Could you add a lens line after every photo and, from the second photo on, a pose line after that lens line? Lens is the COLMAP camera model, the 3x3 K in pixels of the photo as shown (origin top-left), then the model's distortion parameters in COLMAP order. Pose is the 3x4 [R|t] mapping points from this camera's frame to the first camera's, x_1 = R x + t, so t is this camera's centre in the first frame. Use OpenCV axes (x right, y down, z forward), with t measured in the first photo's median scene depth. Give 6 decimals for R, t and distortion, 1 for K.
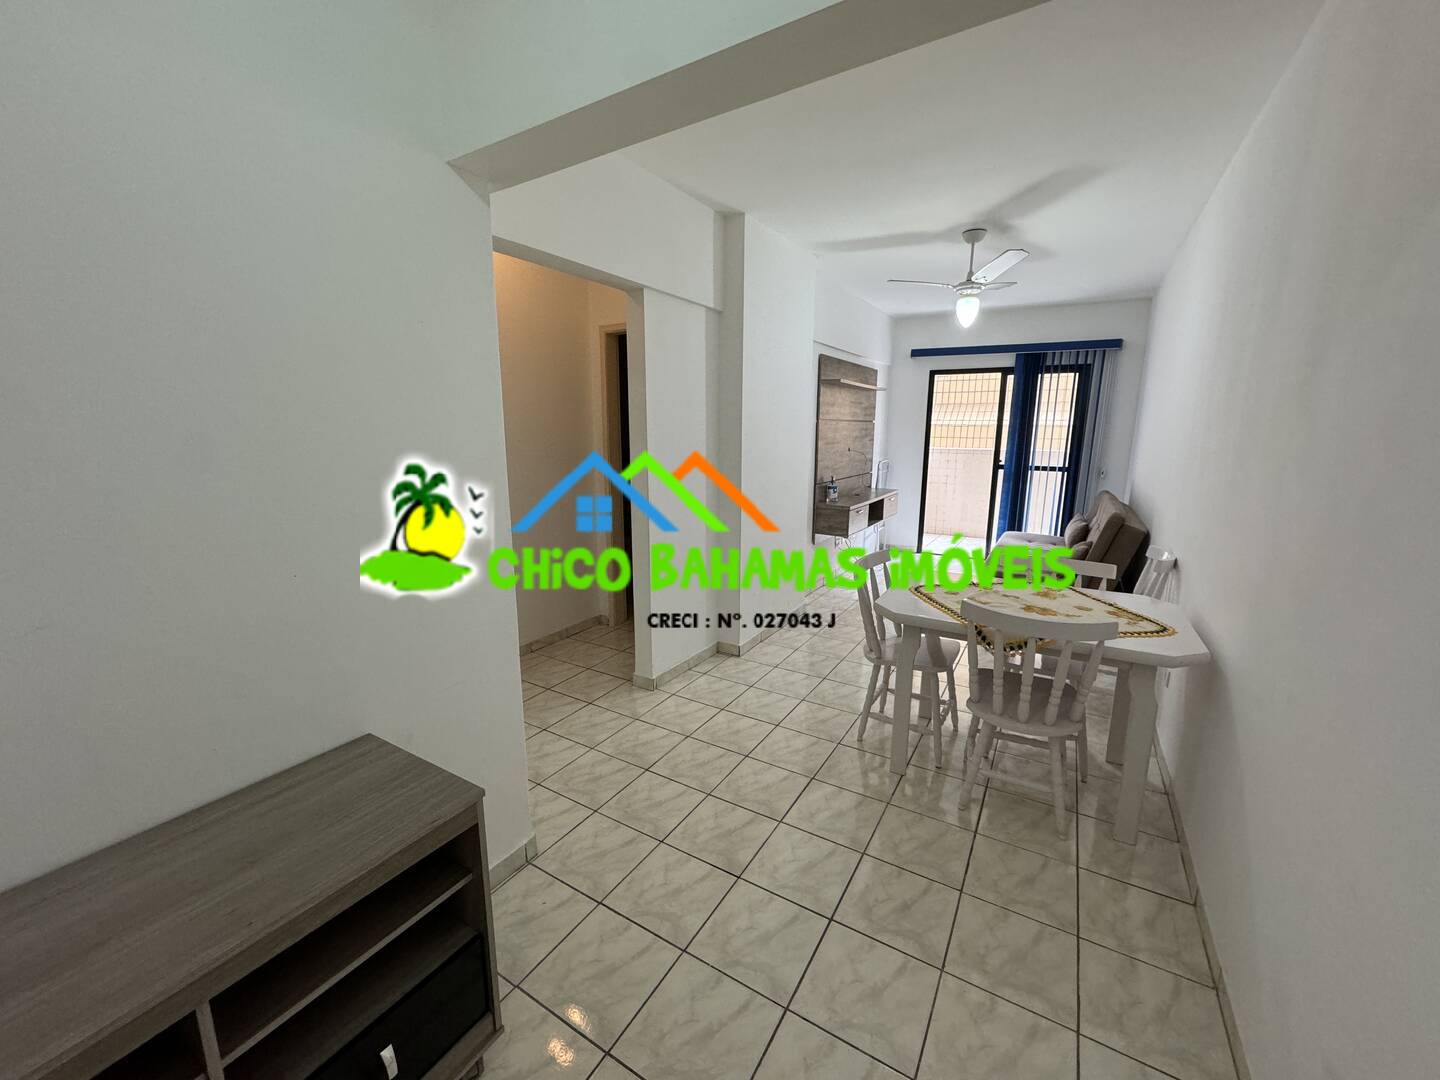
lens RADIAL K [[578.4, 0, 720.0], [0, 578.4, 540.0], [0, 0, 1]] dist [0.003414, -0.000138]
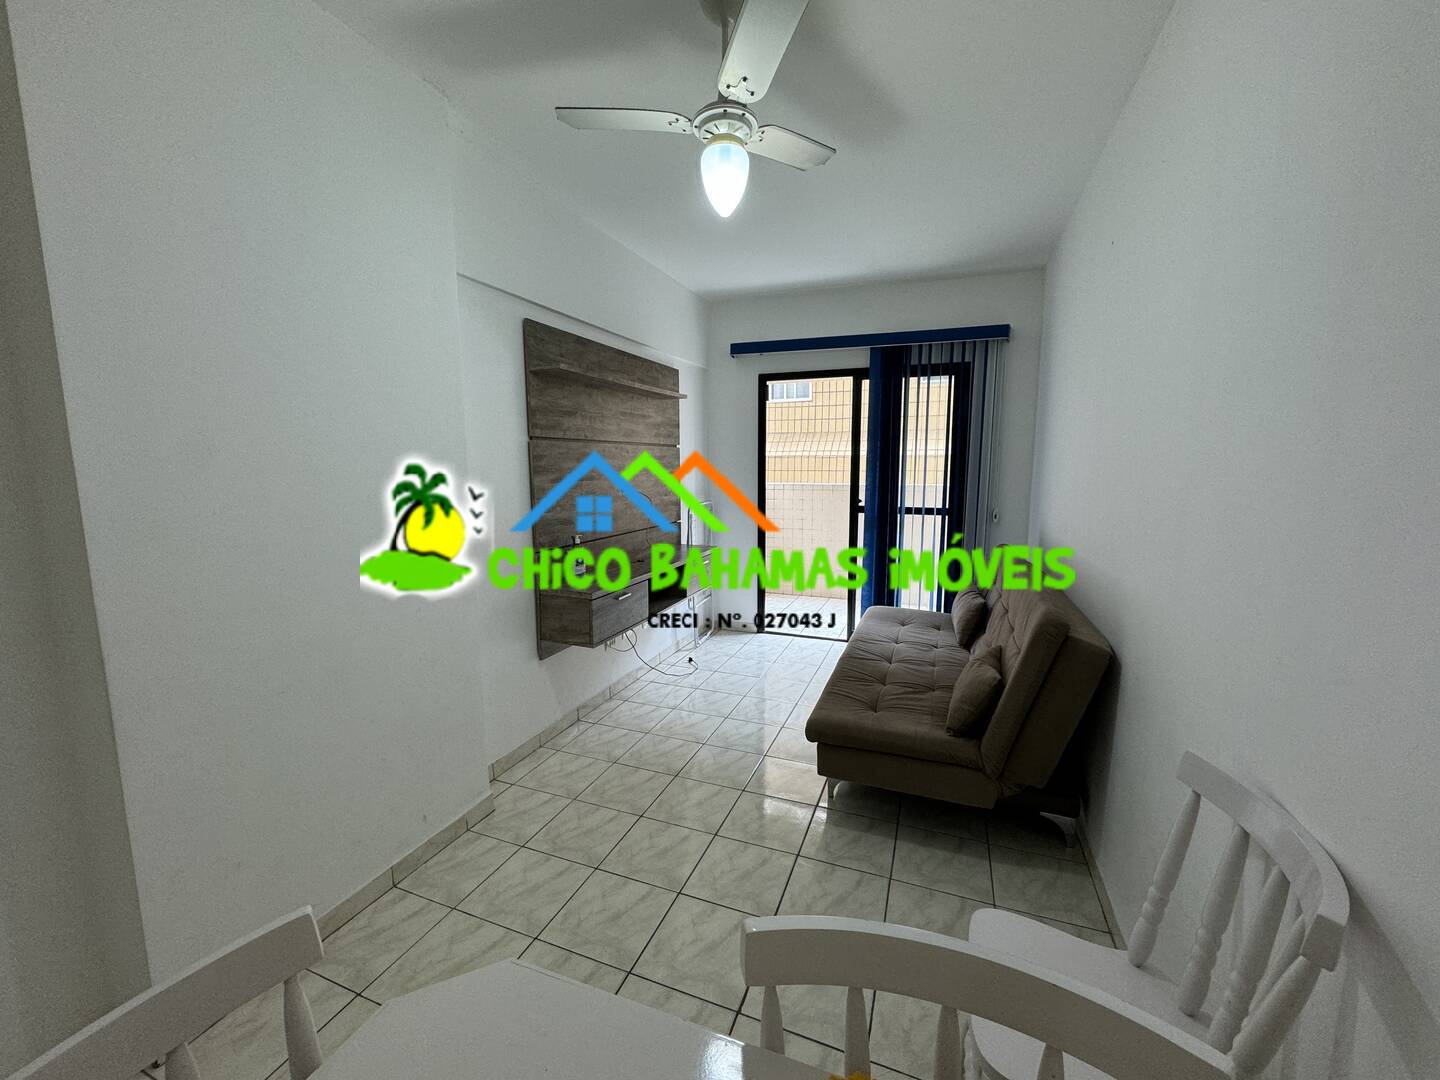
lens RADIAL K [[571.9, 0, 720.0], [0, 571.9, 540.0], [0, 0, 1]] dist [-0.003131, 0.000528]
pose [[0.986193, -0.029303, 0.162988, 0.210824], [0.039107, 0.997592, -0.057272, -0.058500], [-0.160917, 0.062856, 0.984964, 0.360534]]
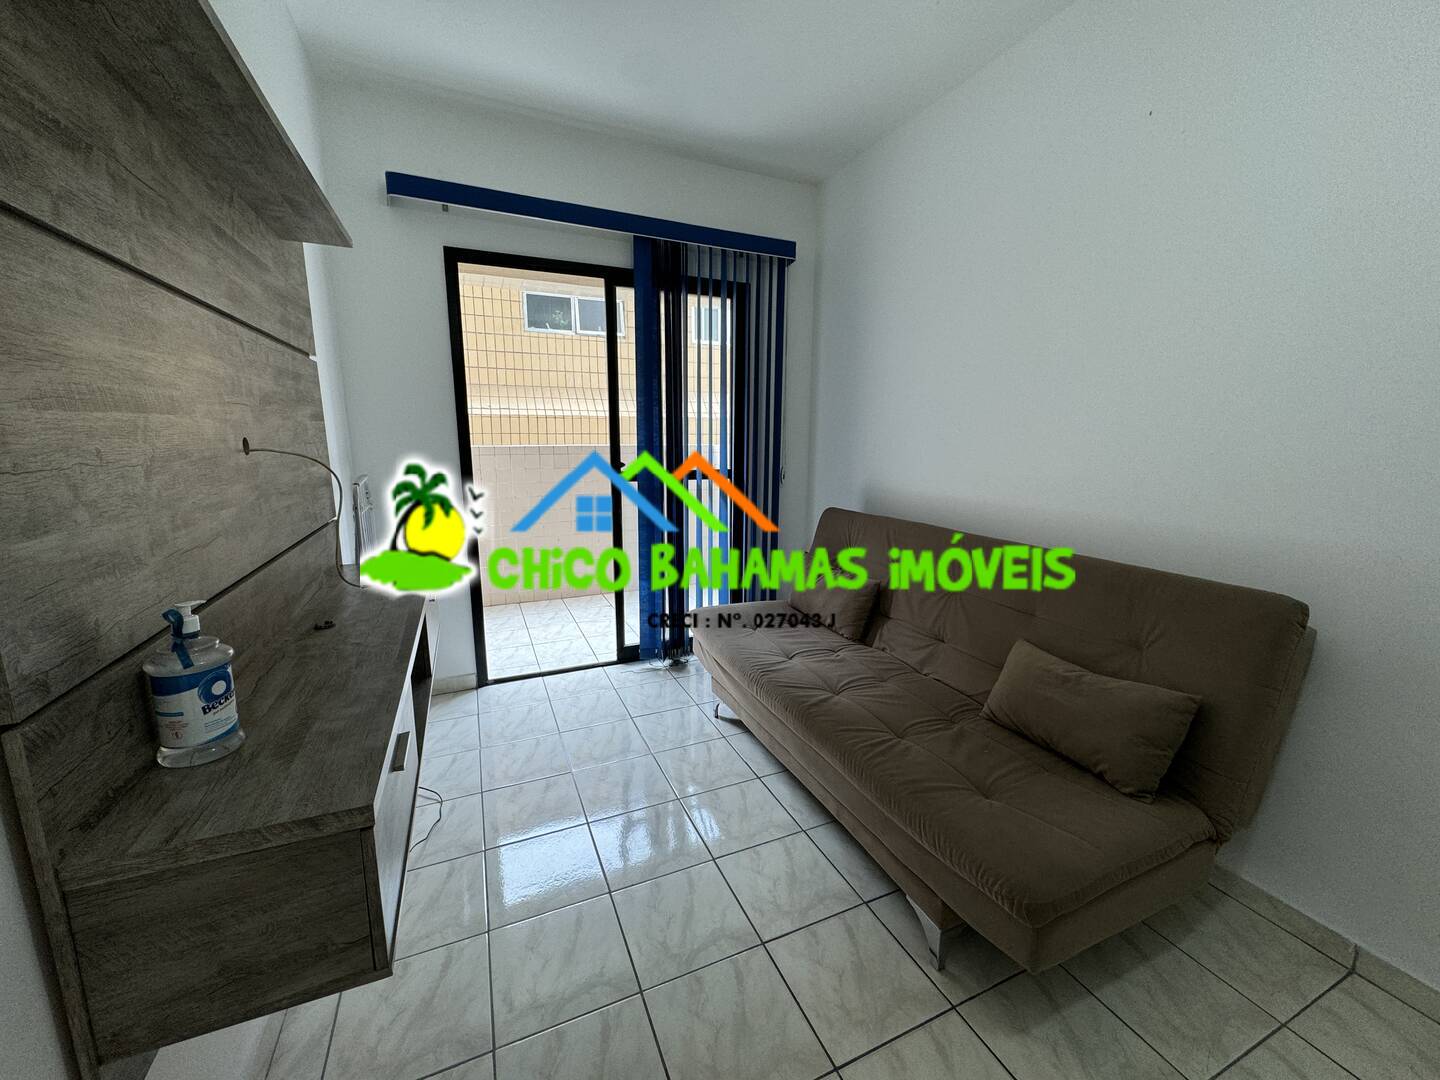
lens RADIAL K [[571.9, 0, 720.0], [0, 571.9, 540.0], [0, 0, 1]] dist [-0.003131, 0.000528]
pose [[0.575811, -0.151454, 0.803432, 0.135839], [0.155917, 0.984999, 0.073937, -0.100650], [-0.802578, 0.082695, 0.590787, 0.677511]]
